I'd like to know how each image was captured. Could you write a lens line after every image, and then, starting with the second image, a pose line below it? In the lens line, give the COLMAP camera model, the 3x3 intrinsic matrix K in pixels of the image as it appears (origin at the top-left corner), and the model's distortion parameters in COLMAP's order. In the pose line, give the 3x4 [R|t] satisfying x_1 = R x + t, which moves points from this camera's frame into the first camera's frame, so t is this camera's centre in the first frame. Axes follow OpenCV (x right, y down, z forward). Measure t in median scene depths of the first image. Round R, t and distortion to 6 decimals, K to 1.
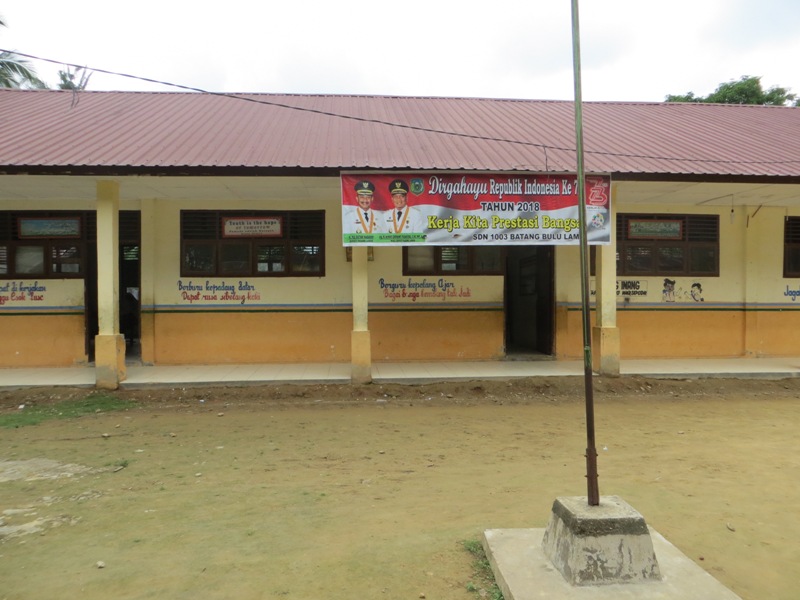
lens RADIAL K [[590.3, 0, 400.0], [0, 590.3, 300.0], [0, 0, 1]] dist [-0.030221, 0.007038]
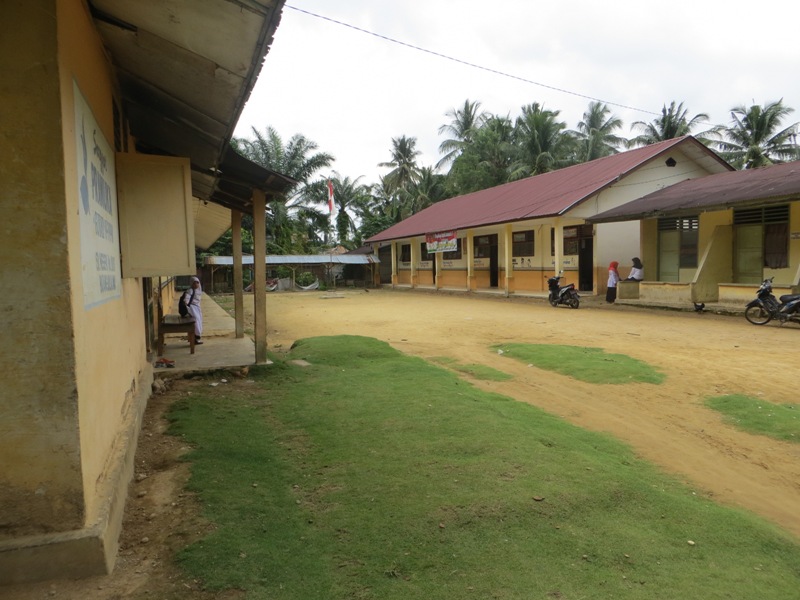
lens RADIAL K [[590.3, 0, 400.0], [0, 590.3, 300.0], [0, 0, 1]] dist [-0.030221, 0.007038]
pose [[0.278551, 0.050014, -0.959118, 2.693807], [0.011453, 0.998399, 0.055388, -0.001694], [0.960353, -0.026413, 0.277532, -0.181689]]
